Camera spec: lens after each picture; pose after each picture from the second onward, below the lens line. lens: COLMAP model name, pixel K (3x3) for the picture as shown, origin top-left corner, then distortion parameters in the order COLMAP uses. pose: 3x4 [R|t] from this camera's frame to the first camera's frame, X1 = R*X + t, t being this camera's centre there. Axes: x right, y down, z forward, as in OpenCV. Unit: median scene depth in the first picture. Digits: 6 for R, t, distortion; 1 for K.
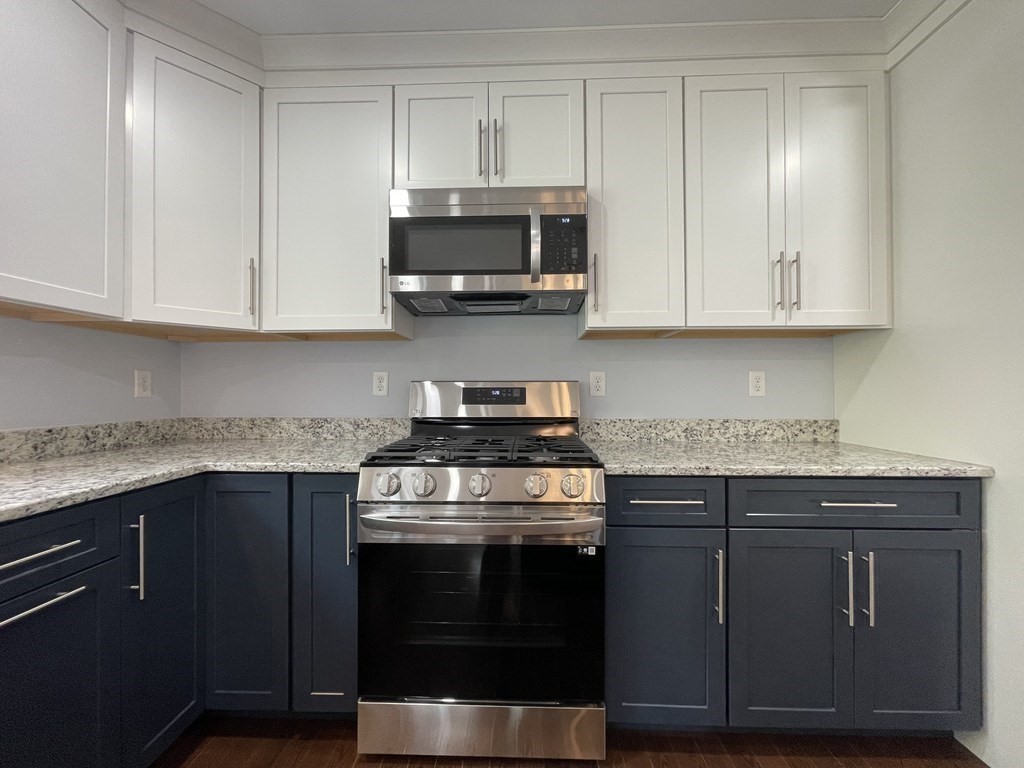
lens RADIAL K [[406.8, 0, 512.0], [0, 406.8, 384.0], [0, 0, 1]] dist [0.000516, 0.000057]
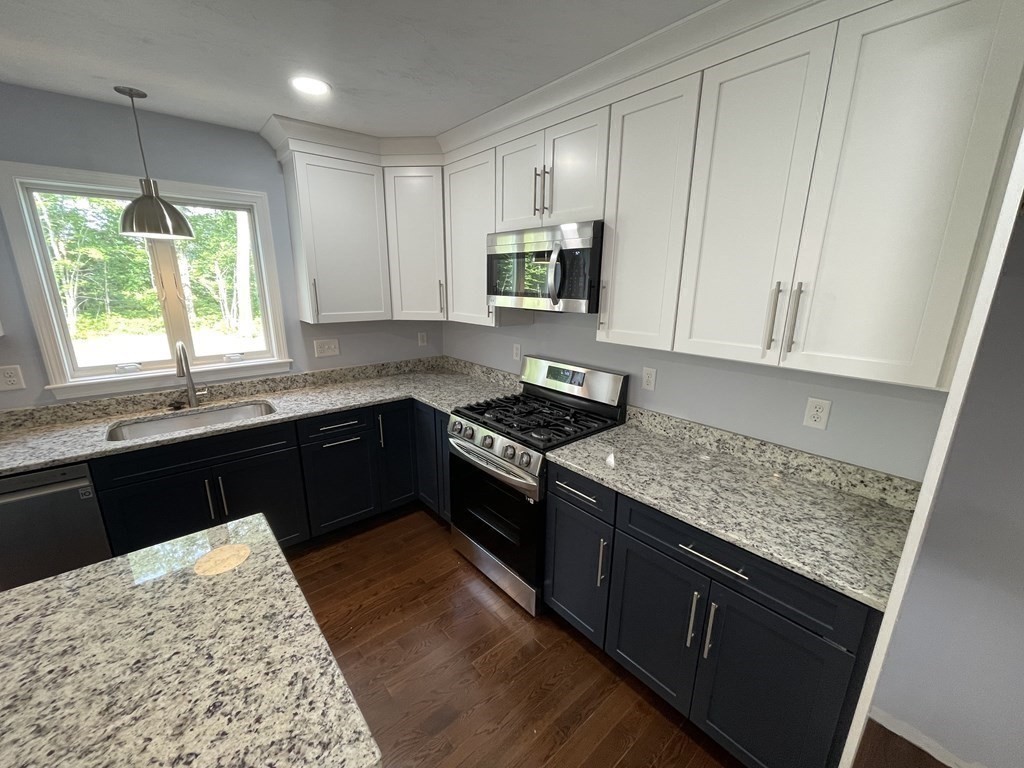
lens RADIAL K [[406.8, 0, 512.0], [0, 406.8, 384.0], [0, 0, 1]] dist [0.000516, 0.000057]
pose [[0.684234, 0.186323, -0.705058, 0.883643], [0.002596, 0.966182, 0.257849, -0.326273], [0.729258, -0.178260, 0.660611, -0.004785]]
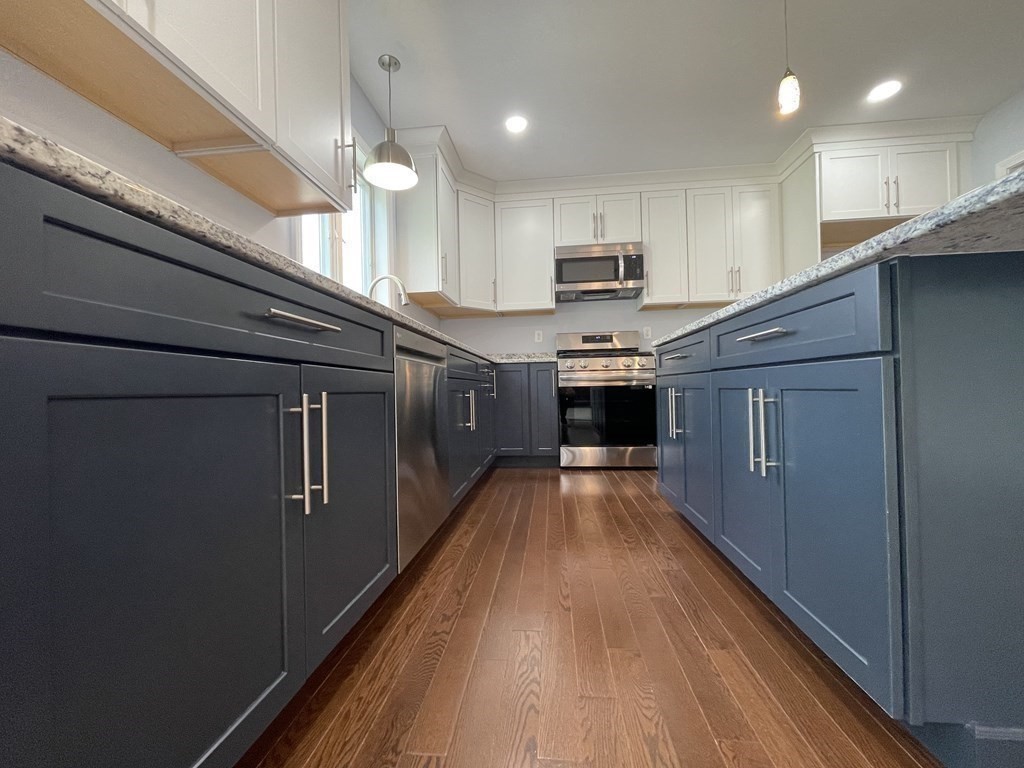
lens RADIAL K [[406.8, 0, 512.0], [0, 406.8, 384.0], [0, 0, 1]] dist [0.000516, 0.000057]
pose [[0.997562, -0.019869, -0.066897, -0.398196], [0.020002, 0.999799, 0.001326, 0.285714], [0.066858, -0.002661, 0.997759, -1.284896]]
